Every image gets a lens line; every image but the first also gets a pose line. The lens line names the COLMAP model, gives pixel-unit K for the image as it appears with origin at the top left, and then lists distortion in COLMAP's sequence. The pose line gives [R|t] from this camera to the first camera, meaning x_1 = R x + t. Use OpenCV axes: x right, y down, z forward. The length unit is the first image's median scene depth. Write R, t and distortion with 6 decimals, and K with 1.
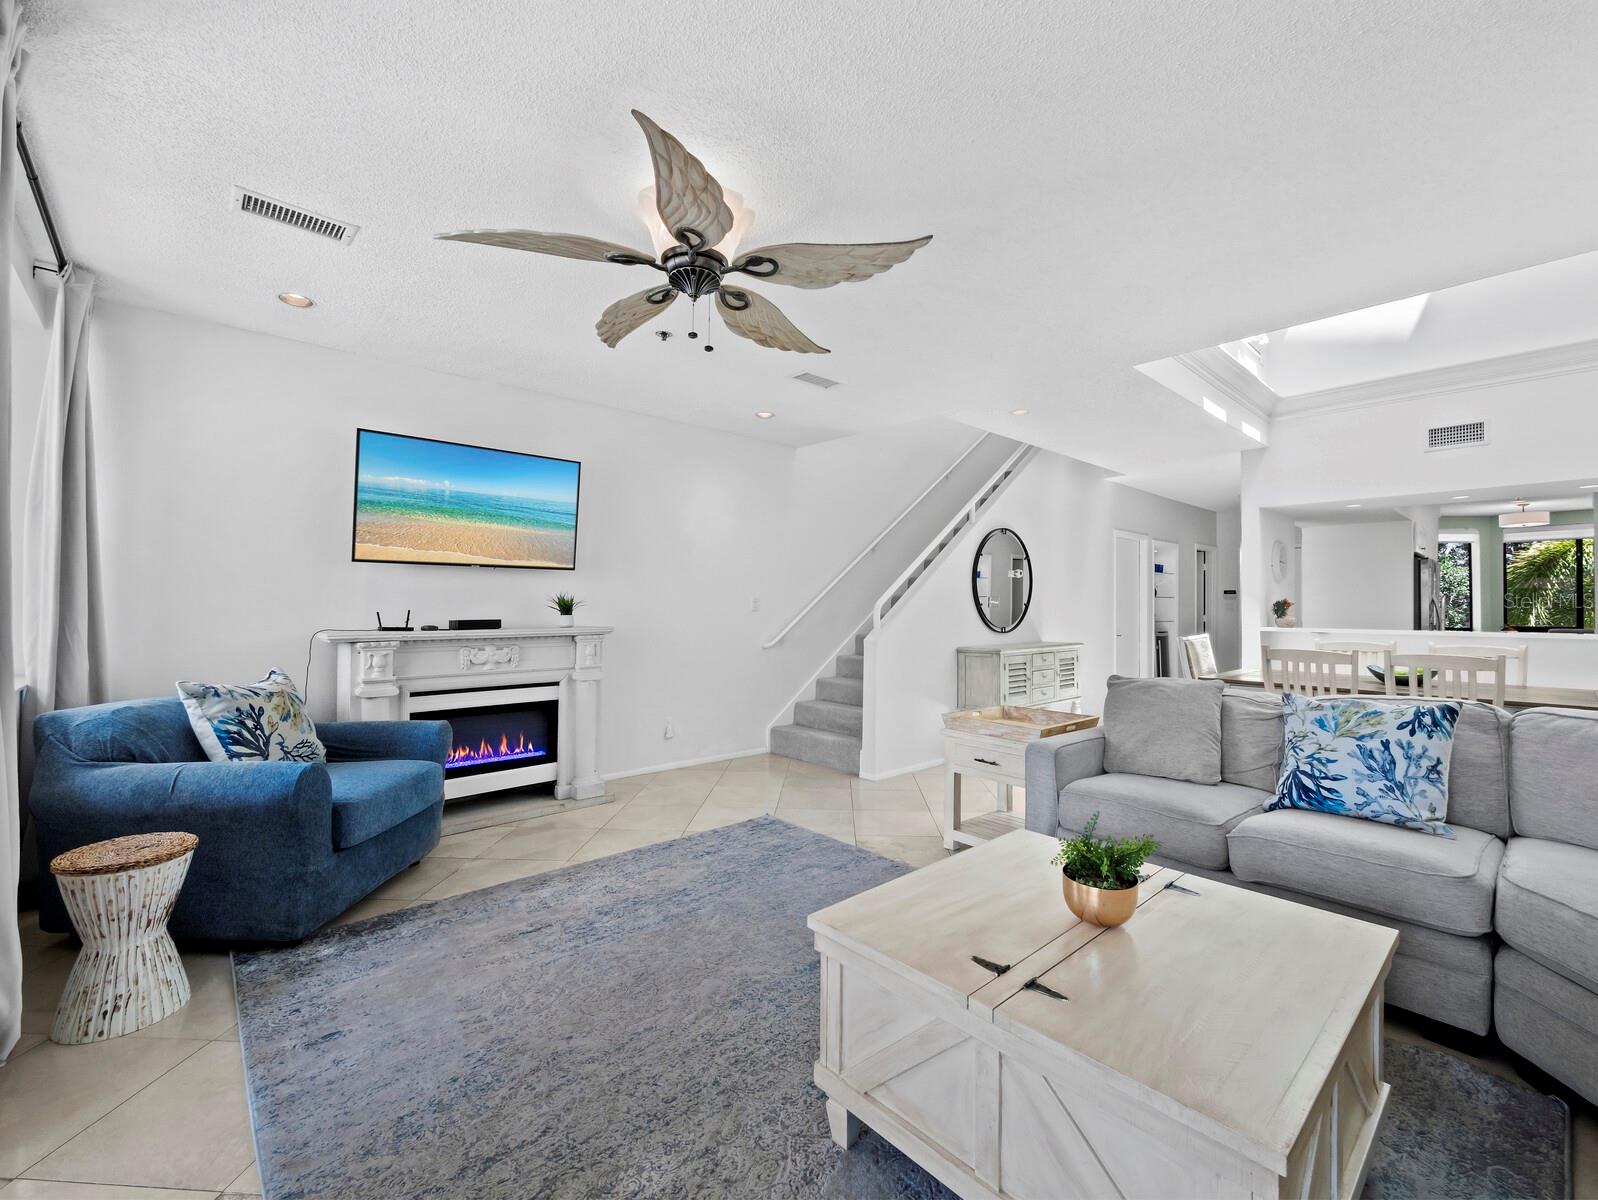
lens RADIAL K [[664.0, 0, 799.1], [0, 664.0, 595.2], [0, 0, 1]] dist [-0.002443, -0.000091]
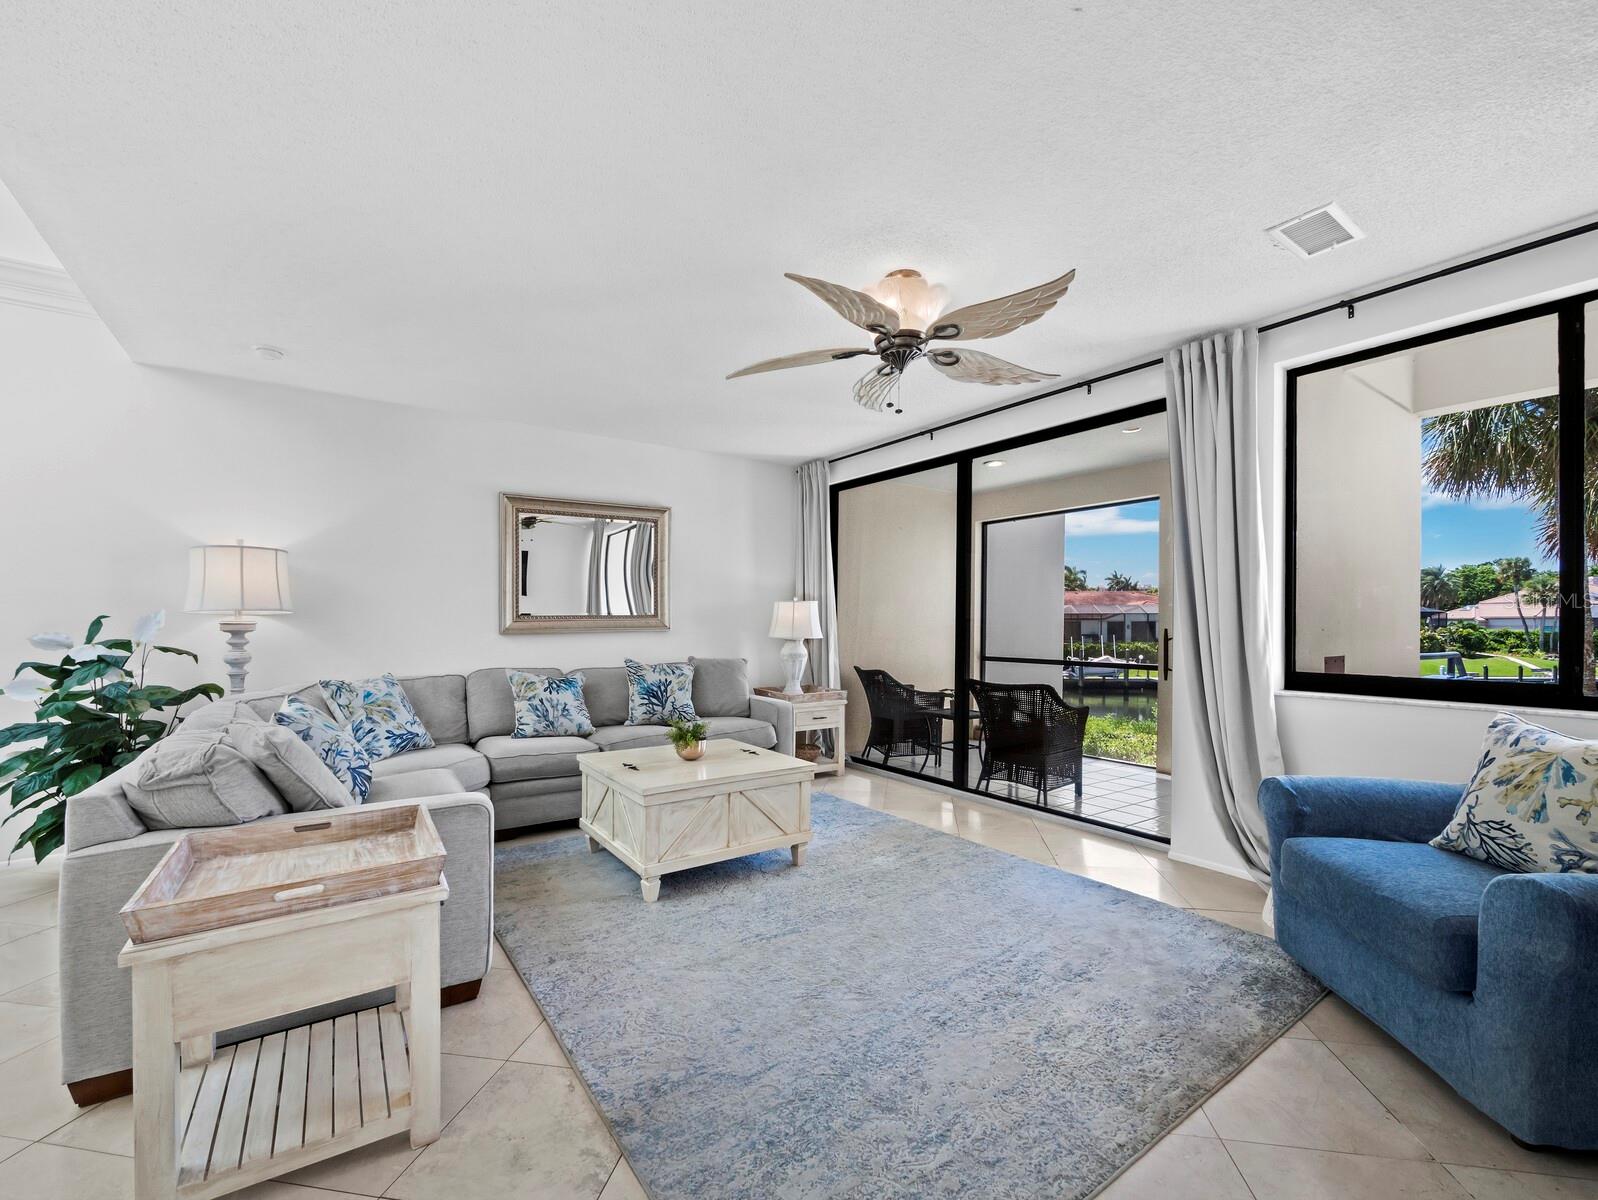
lens RADIAL K [[679.6, 0, 799.8], [0, 679.6, 626.4], [0, 0, 1]] dist [-0.004308, 0.000021]
pose [[-0.995209, -0.004276, 0.097680, -0.069712], [-0.005210, 0.999943, -0.009312, 0.020944], [-0.097634, -0.009777, -0.995174, 1.300928]]
